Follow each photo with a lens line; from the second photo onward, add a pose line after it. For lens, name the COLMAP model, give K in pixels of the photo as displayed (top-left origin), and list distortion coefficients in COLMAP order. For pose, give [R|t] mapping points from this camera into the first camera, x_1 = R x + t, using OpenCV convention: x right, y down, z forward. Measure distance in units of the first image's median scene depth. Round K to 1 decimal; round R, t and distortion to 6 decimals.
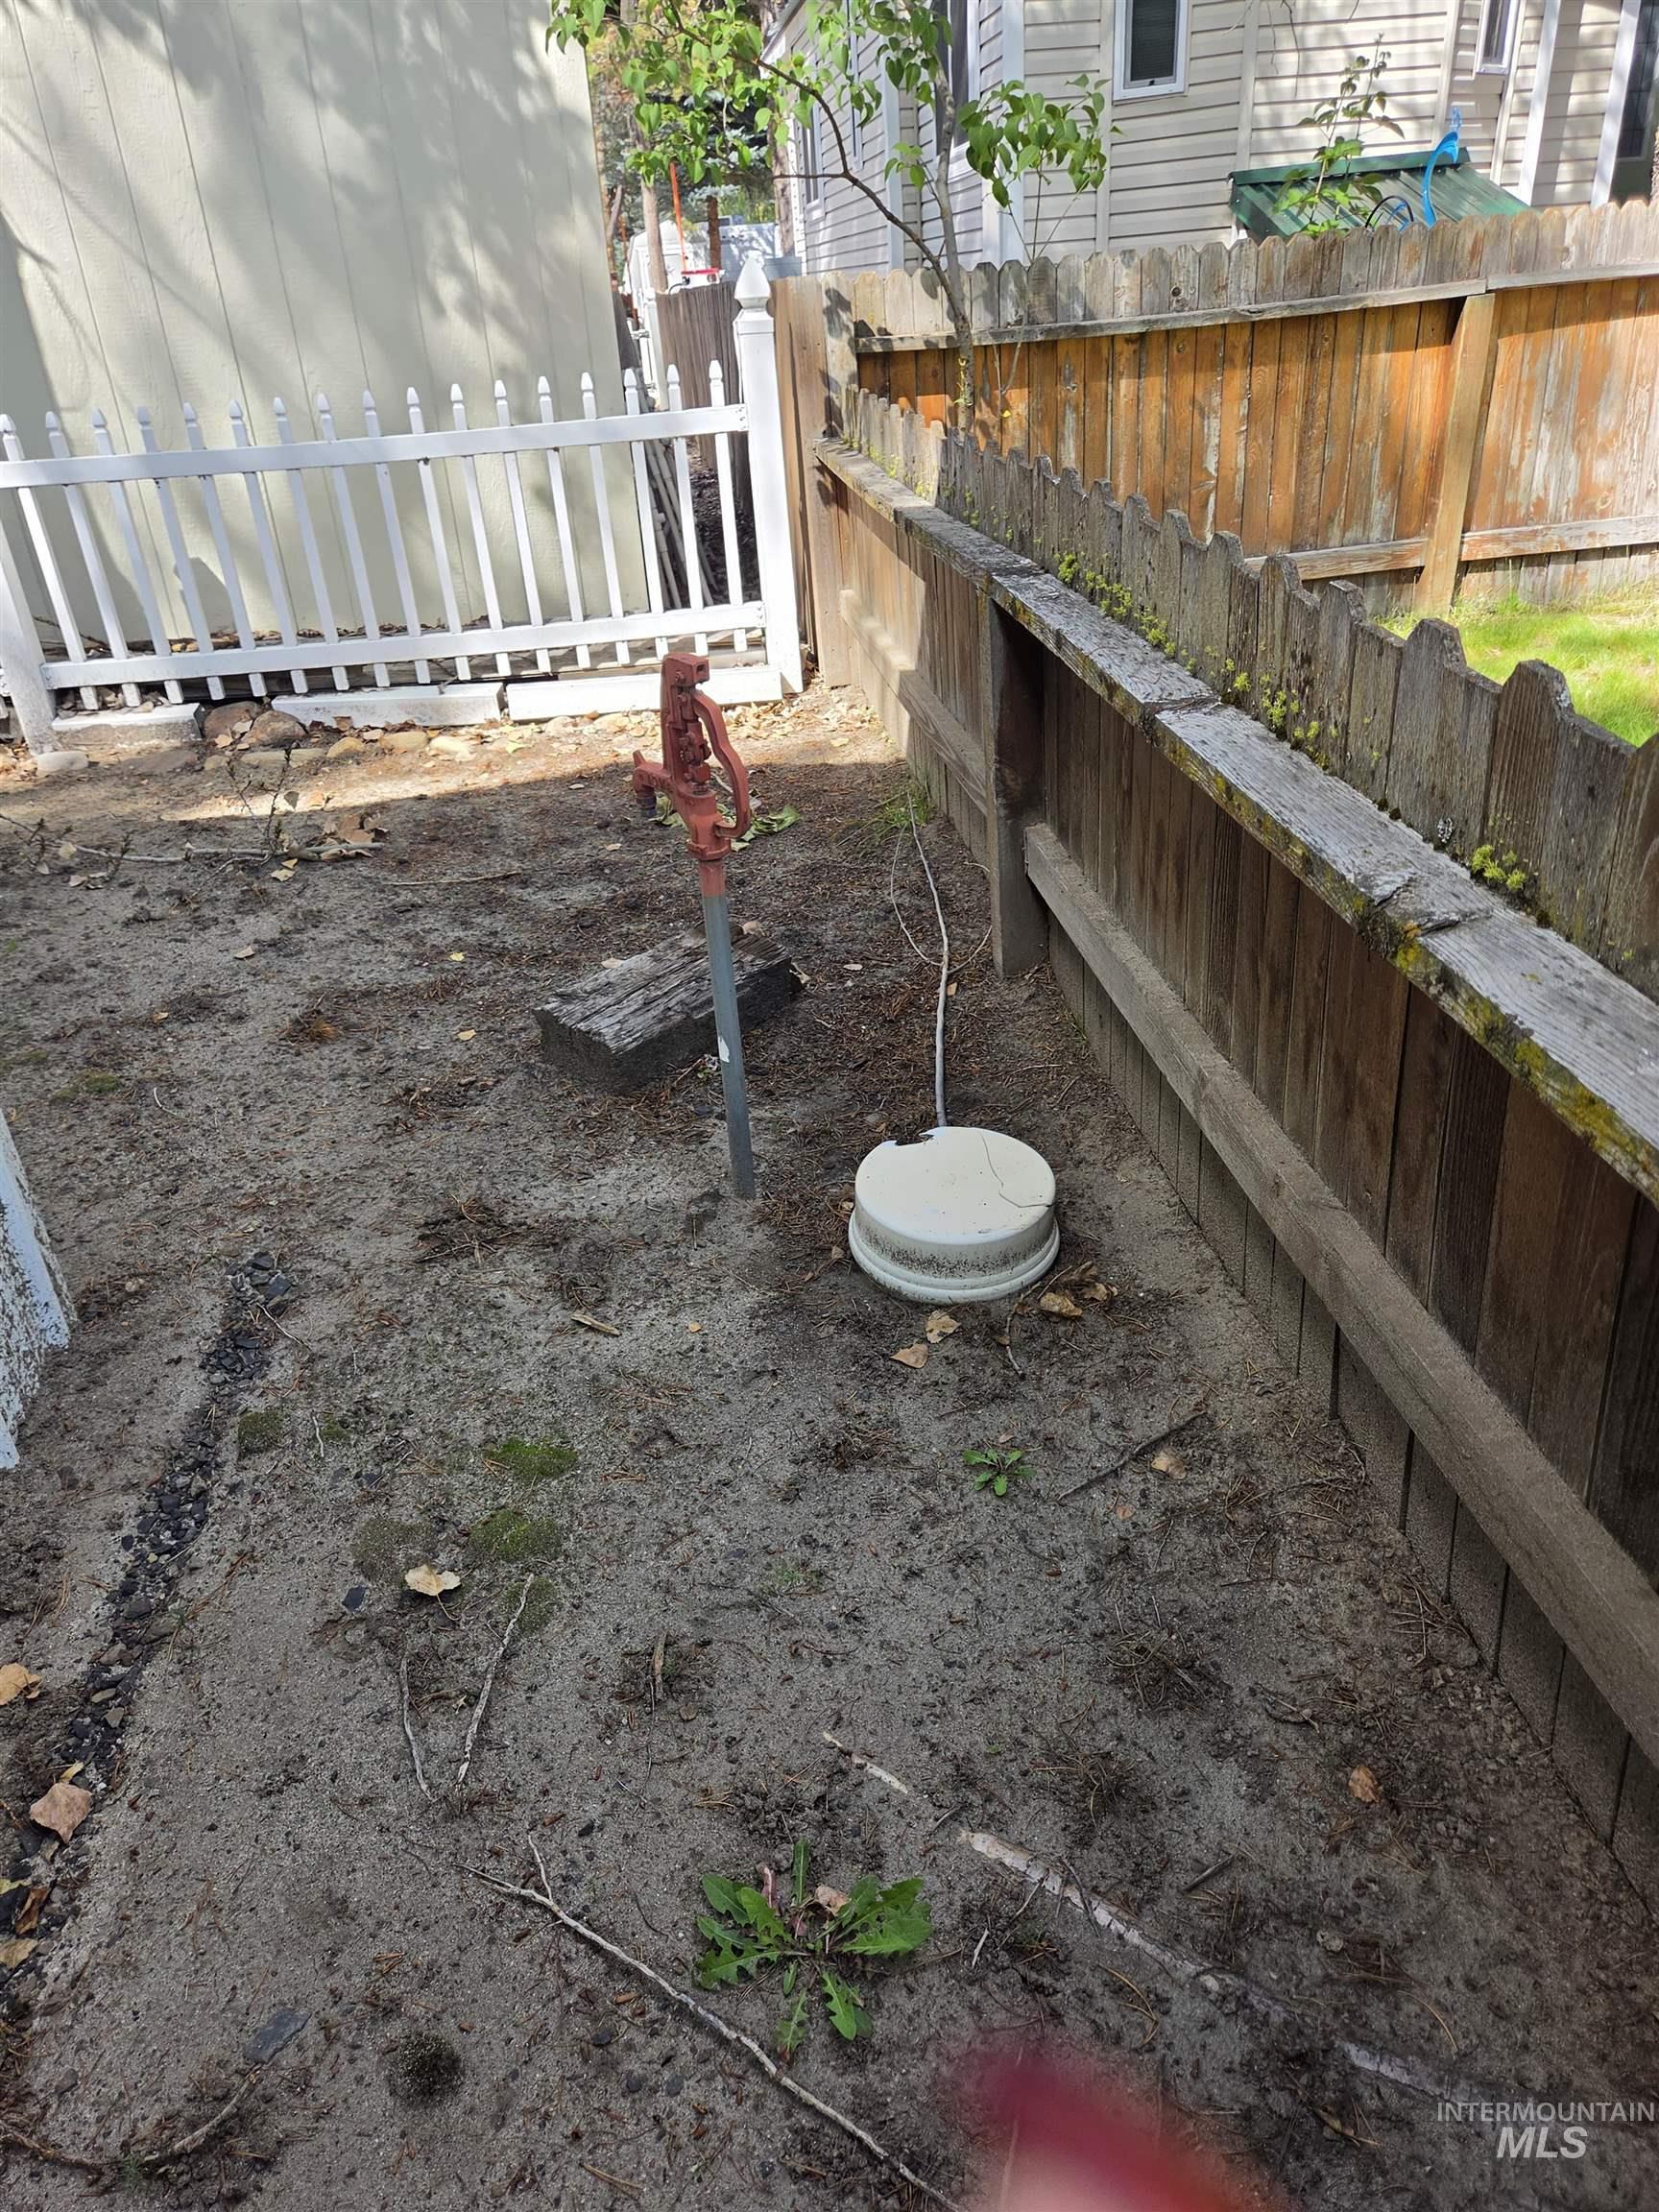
lens RADIAL K [[1472.2, 0, 832.0], [0, 1472.2, 1093.7], [0, 0, 1]] dist [0.063062, -0.051670]
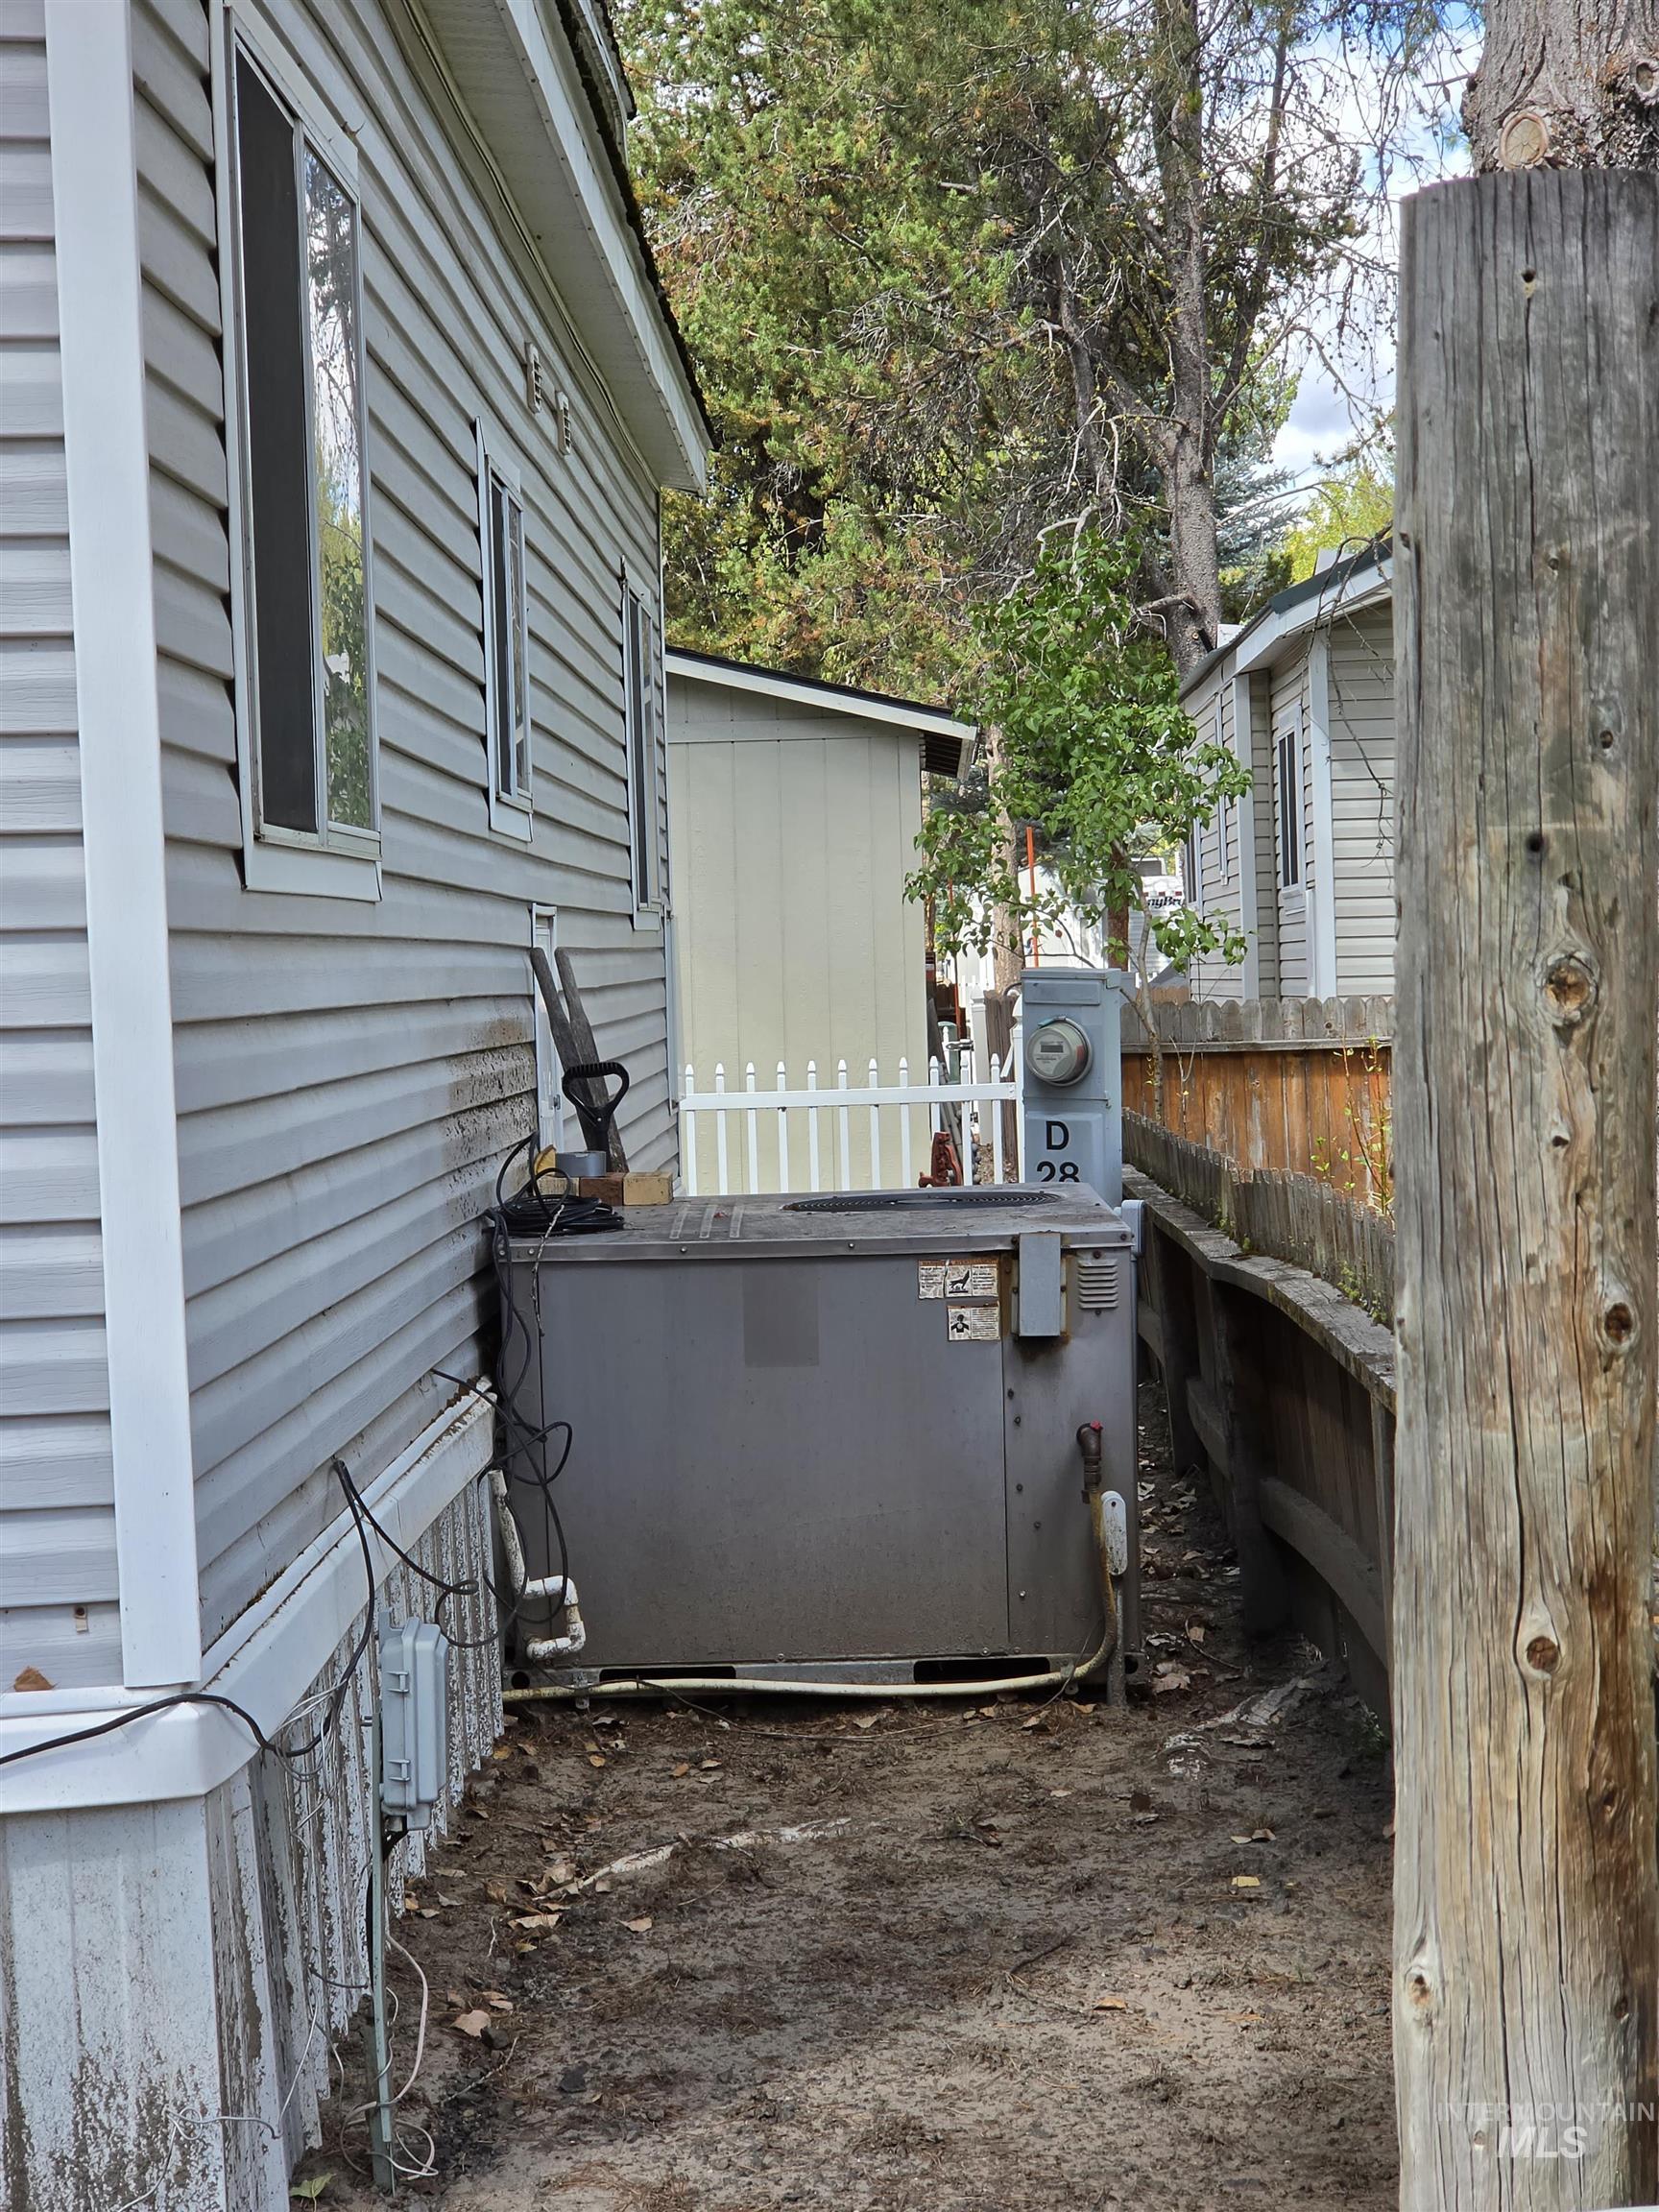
lens RADIAL K [[4411.4, 0, 828.8], [0, 4411.4, 1111.6], [0, 0, 1]] dist [0.018374, 0.000000]
pose [[0.987978, 0.045116, -0.147862, 0.117442], [-0.106048, 0.893731, -0.435888, 0.424561], [0.112483, 0.446329, 0.887771, -0.822233]]
